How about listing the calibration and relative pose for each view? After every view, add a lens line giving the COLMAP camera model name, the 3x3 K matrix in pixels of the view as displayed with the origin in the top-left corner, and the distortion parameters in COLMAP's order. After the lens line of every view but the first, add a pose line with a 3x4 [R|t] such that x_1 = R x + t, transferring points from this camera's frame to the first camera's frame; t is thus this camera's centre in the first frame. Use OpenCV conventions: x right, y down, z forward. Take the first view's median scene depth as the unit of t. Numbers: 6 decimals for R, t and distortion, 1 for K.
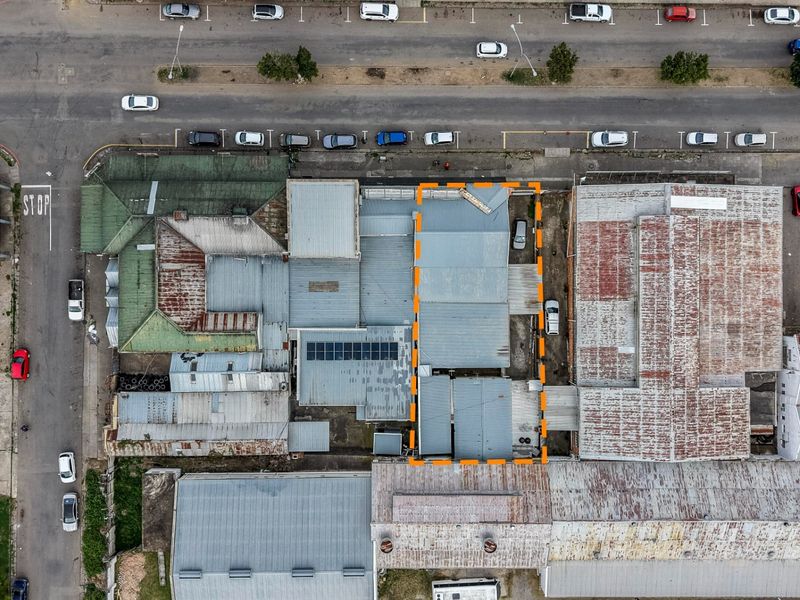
lens RADIAL K [[709.7, 0, 398.5], [0, 709.7, 299.6], [0, 0, 1]] dist [0.078410, -0.149847]
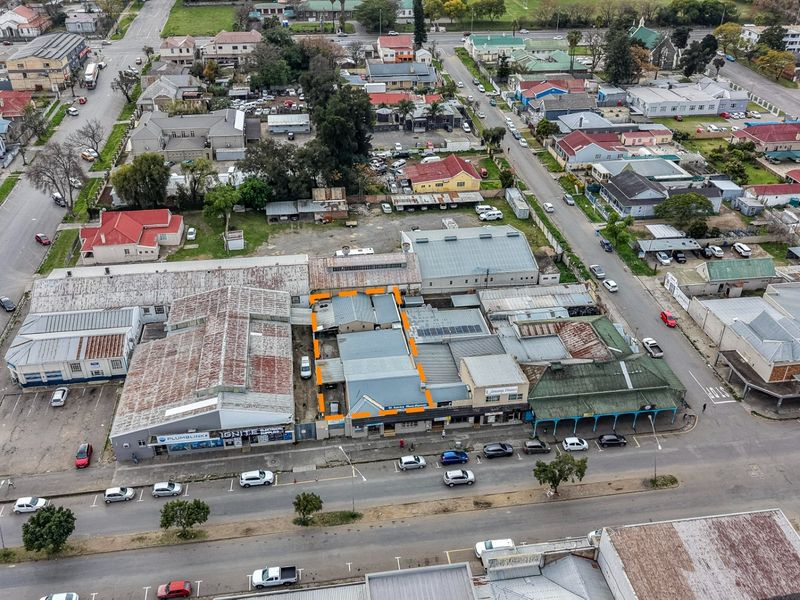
lens RADIAL K [[709.2, 0, 399.0], [0, 709.2, 298.5], [0, 0, 1]] dist [0.109938, -0.260741]
pose [[-0.988791, 0.062569, -0.135560, 0.223839], [-0.148315, -0.515944, 0.843685, -1.080968], [-0.017153, 0.854334, 0.519441, 0.215890]]
